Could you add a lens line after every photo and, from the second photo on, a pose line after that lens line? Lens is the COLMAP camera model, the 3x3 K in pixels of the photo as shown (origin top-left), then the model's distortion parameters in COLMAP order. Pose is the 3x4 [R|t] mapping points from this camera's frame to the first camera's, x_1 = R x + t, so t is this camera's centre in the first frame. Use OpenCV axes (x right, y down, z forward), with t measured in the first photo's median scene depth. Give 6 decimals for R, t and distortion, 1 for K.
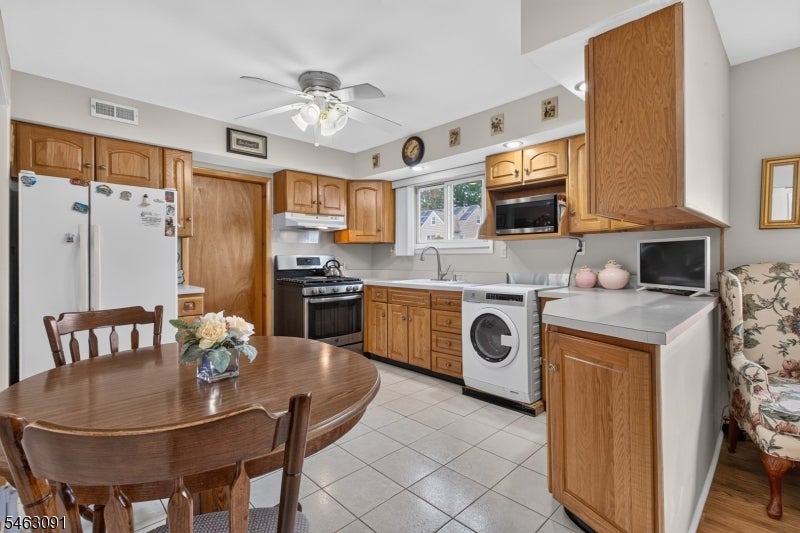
lens RADIAL K [[370.4, 0, 399.1], [0, 370.4, 261.0], [0, 0, 1]] dist [0.007013, -0.001102]
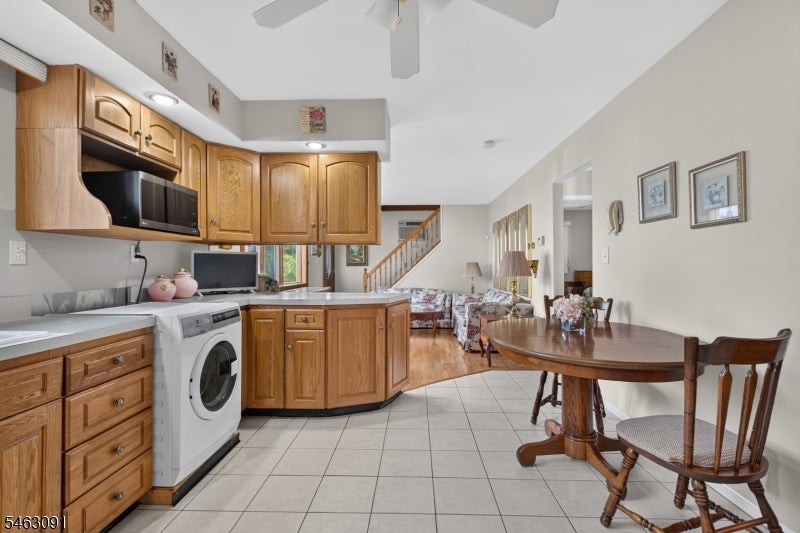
lens RADIAL K [[370.4, 0, 398.7], [0, 370.4, 265.0], [0, 0, 1]] dist [0.007013, -0.001102]
pose [[-0.685372, 0.010969, 0.728110, -0.445953], [0.010814, 0.999930, -0.004885, -0.000512], [-0.728113, 0.004525, -0.685442, 1.056628]]
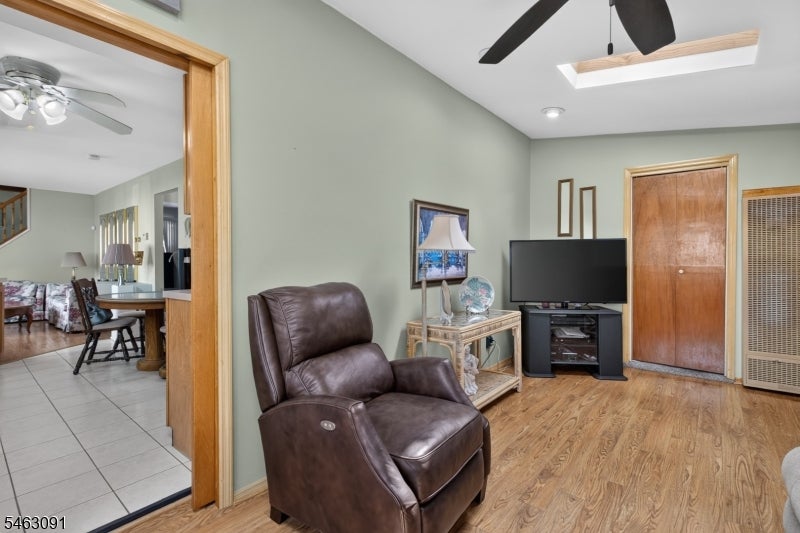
lens RADIAL K [[370.4, 0, 400.0], [0, 370.4, 262.6], [0, 0, 1]] dist [0.007013, -0.001102]
pose [[-0.994163, -0.000128, -0.107892, -0.806365], [-0.001686, 0.999896, 0.014351, 0.005056], [0.107879, 0.014449, -0.994059, 1.597802]]
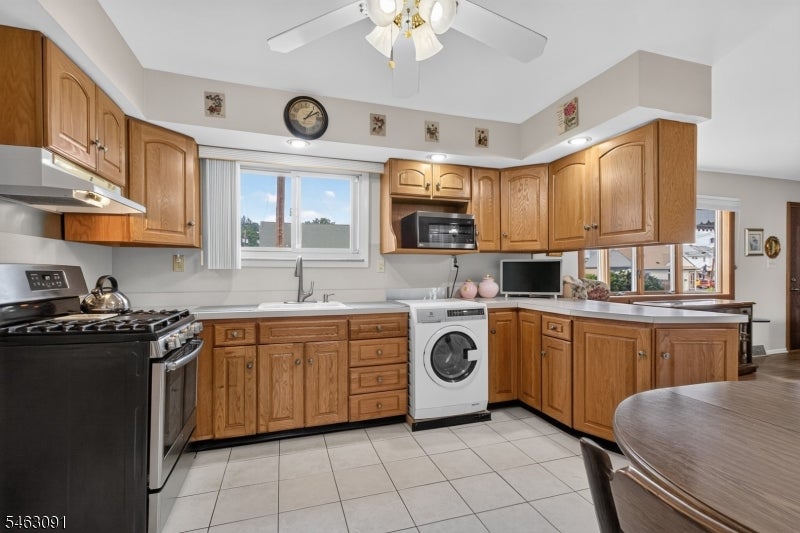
lens RADIAL K [[370.4, 0, 403.2], [0, 370.4, 275.6], [0, 0, 1]] dist [0.007013, -0.001102]
pose [[0.438554, -0.004040, 0.898696, -0.564322], [0.006360, 0.999979, 0.001391, -0.002090], [-0.898682, 0.005106, 0.438570, 0.596066]]
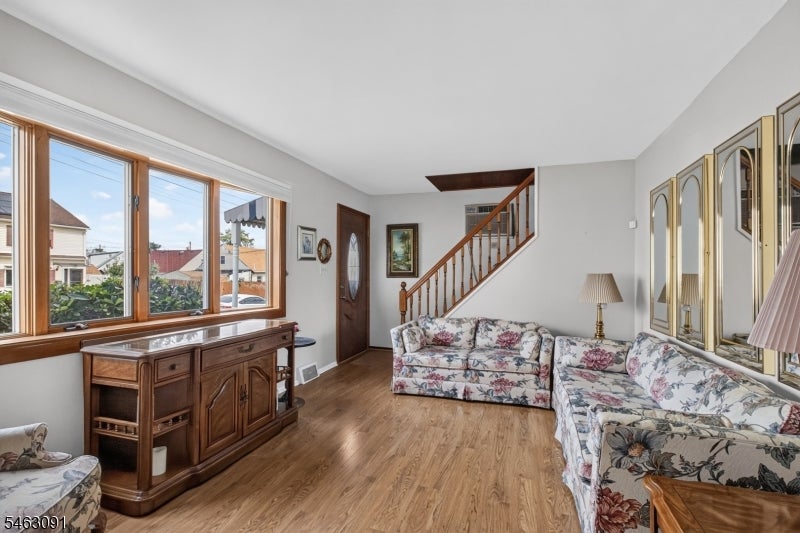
lens RADIAL K [[370.4, 0, 400.1], [0, 370.4, 273.3], [0, 0, 1]] dist [0.007013, -0.001102]
pose [[-0.462388, 0.007951, 0.886642, 0.132081], [0.002019, 0.999967, -0.007914, -0.014483], [-0.886676, -0.001869, -0.462388, 0.292448]]
